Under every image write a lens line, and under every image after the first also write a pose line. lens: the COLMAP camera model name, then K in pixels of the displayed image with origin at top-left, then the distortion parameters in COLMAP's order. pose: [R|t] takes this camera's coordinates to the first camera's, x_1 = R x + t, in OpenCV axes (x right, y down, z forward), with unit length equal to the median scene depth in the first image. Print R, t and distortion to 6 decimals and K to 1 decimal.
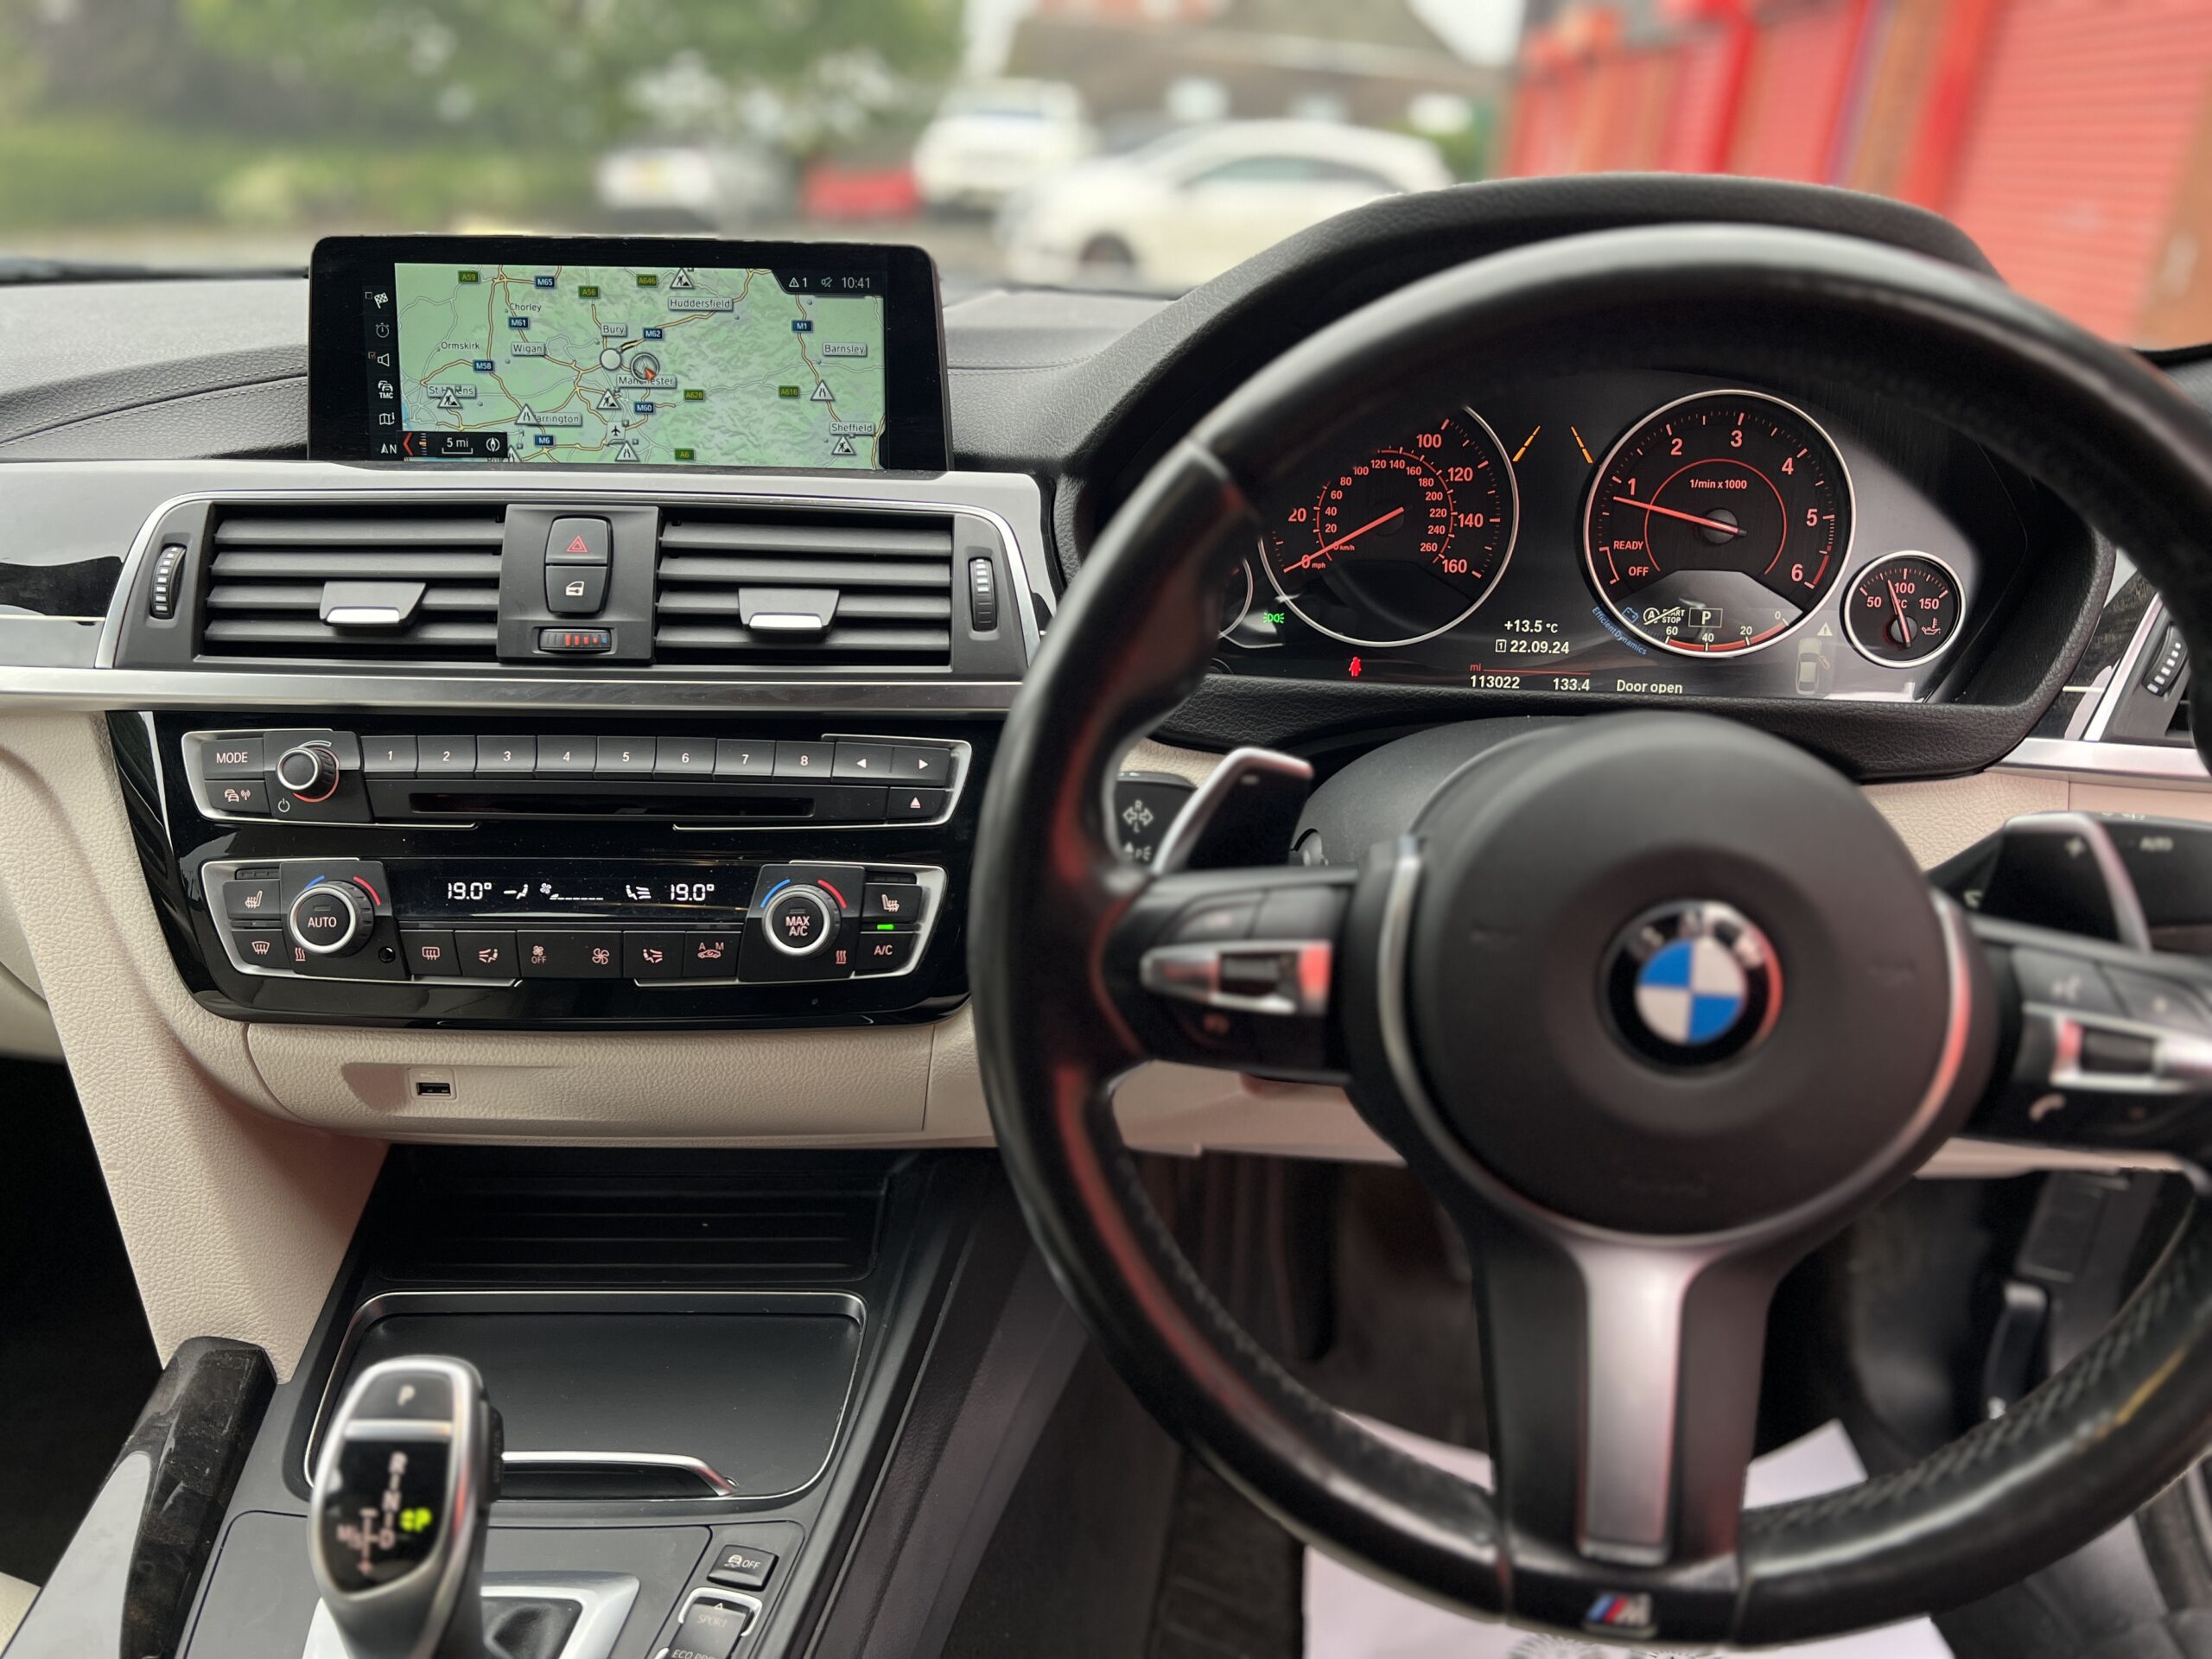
lens RADIAL K [[1668.7, 0, 1111.6], [0, 1668.7, 846.7], [0, 0, 1]] dist [0.041762, -0.050760]
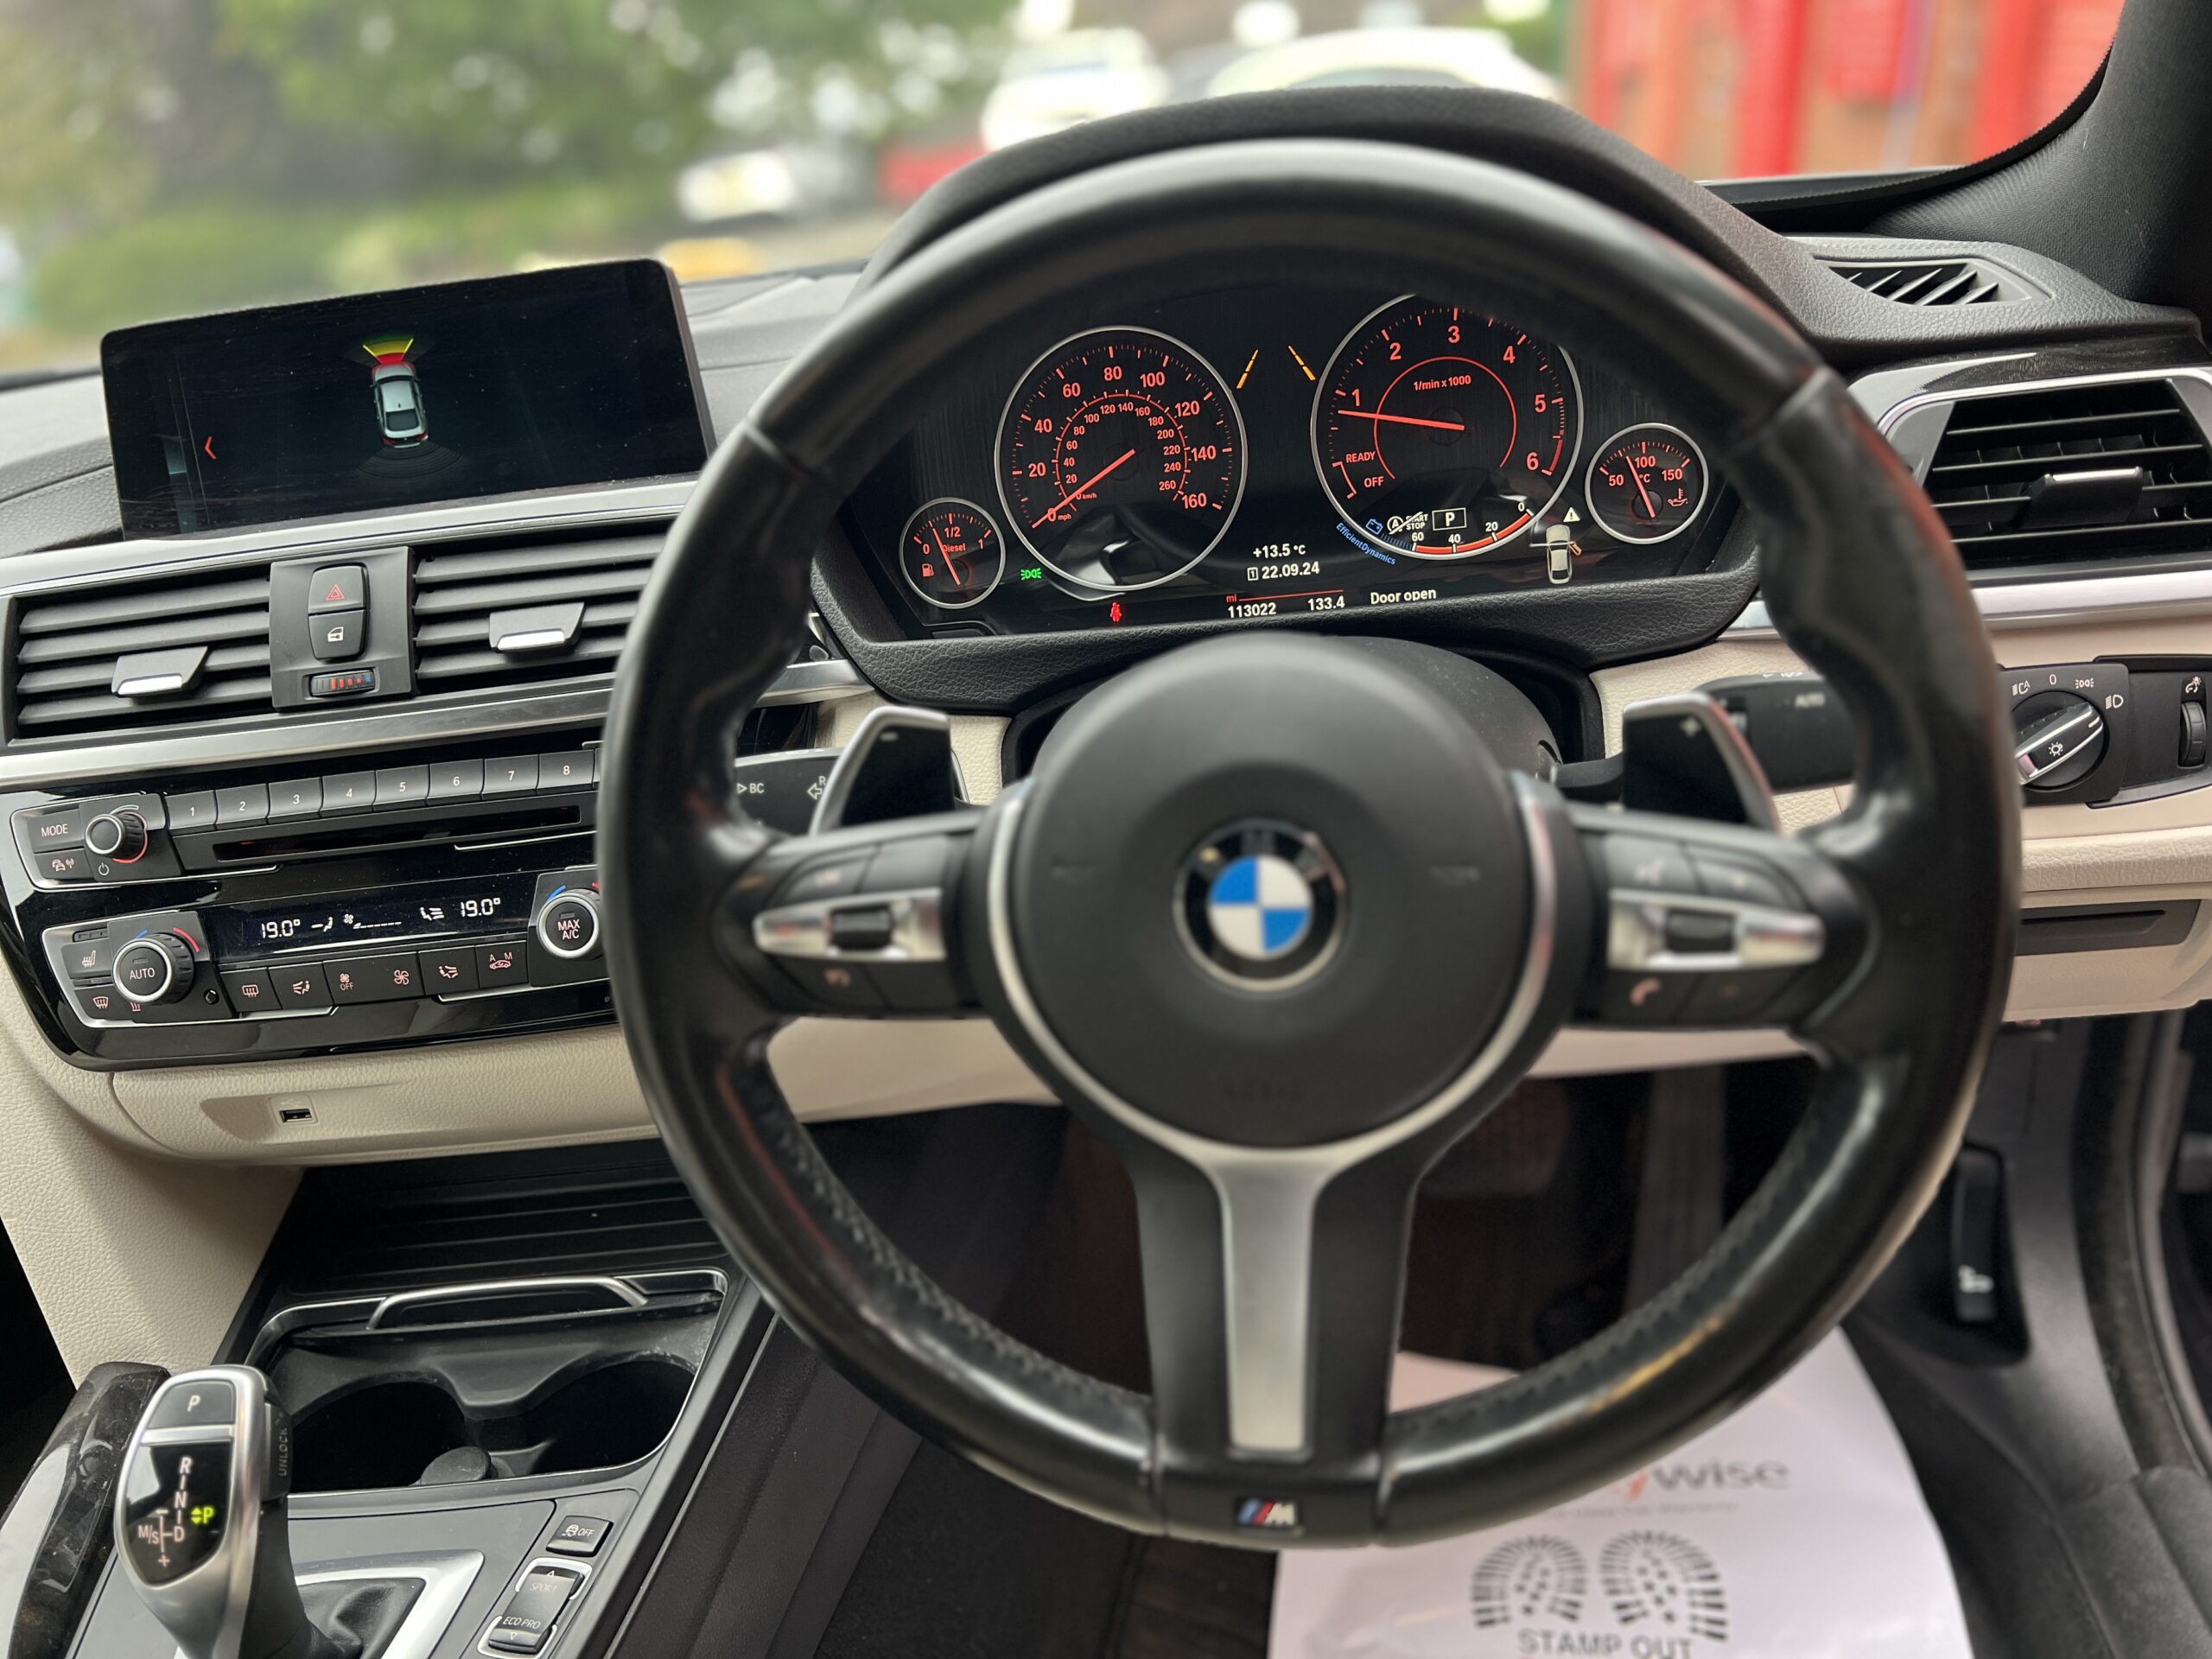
lens RADIAL K [[1668.7, 0, 1097.2], [0, 1668.7, 837.8], [0, 0, 1]] dist [0.041762, -0.050760]
pose [[0.988874, -0.113555, -0.096089, 0.238560], [0.115775, 0.993115, 0.017836, 0.009726], [0.093402, -0.028762, 0.995213, -0.011820]]
